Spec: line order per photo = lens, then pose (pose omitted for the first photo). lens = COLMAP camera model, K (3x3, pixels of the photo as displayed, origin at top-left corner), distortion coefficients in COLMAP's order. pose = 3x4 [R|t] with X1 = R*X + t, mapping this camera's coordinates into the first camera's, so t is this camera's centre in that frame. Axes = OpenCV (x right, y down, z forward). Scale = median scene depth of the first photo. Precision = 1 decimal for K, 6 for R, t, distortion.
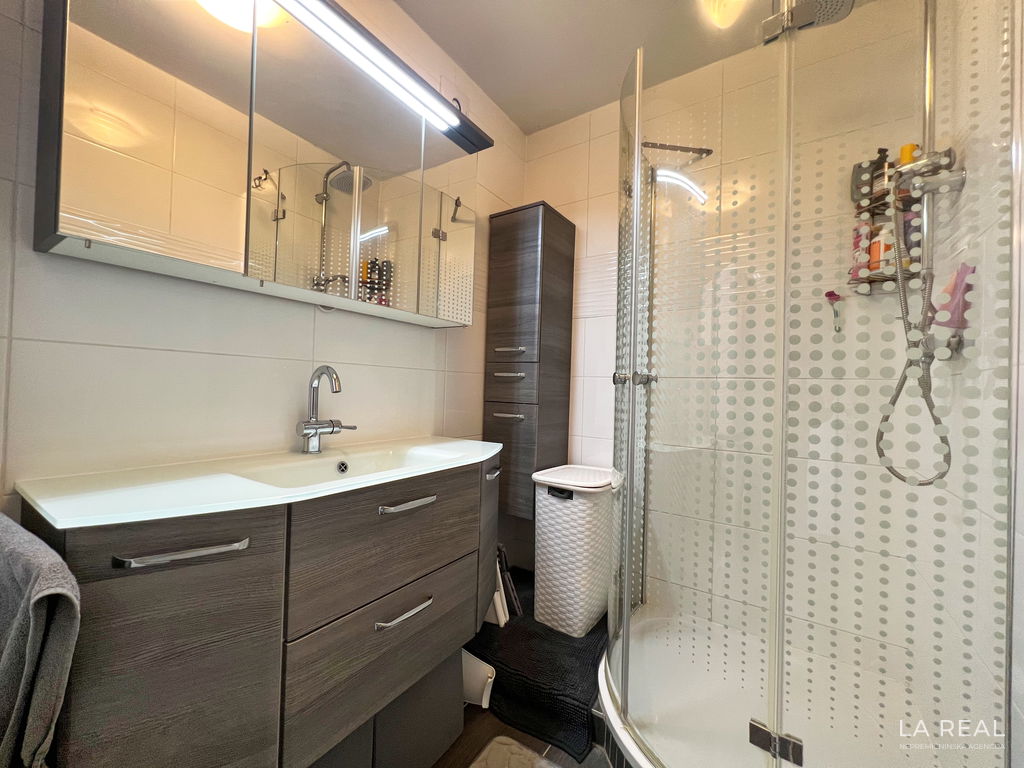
lens RADIAL K [[409.5, 0, 511.6], [0, 409.5, 384.6], [0, 0, 1]] dist [-0.002379, 0.000684]
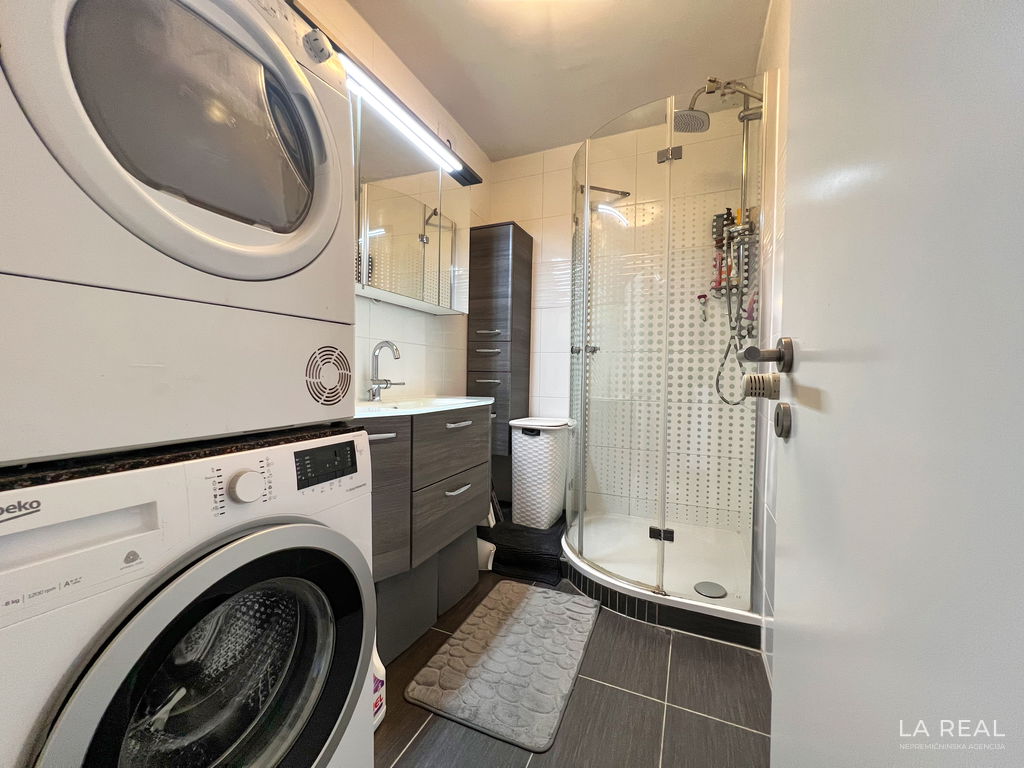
lens RADIAL K [[409.5, 0, 511.7], [0, 409.5, 384.5], [0, 0, 1]] dist [-0.002379, 0.000684]
pose [[0.983475, -0.016876, 0.180253, -0.204449], [0.010267, 0.999243, 0.037537, 0.044233], [-0.180750, -0.035066, 0.982904, -0.392811]]
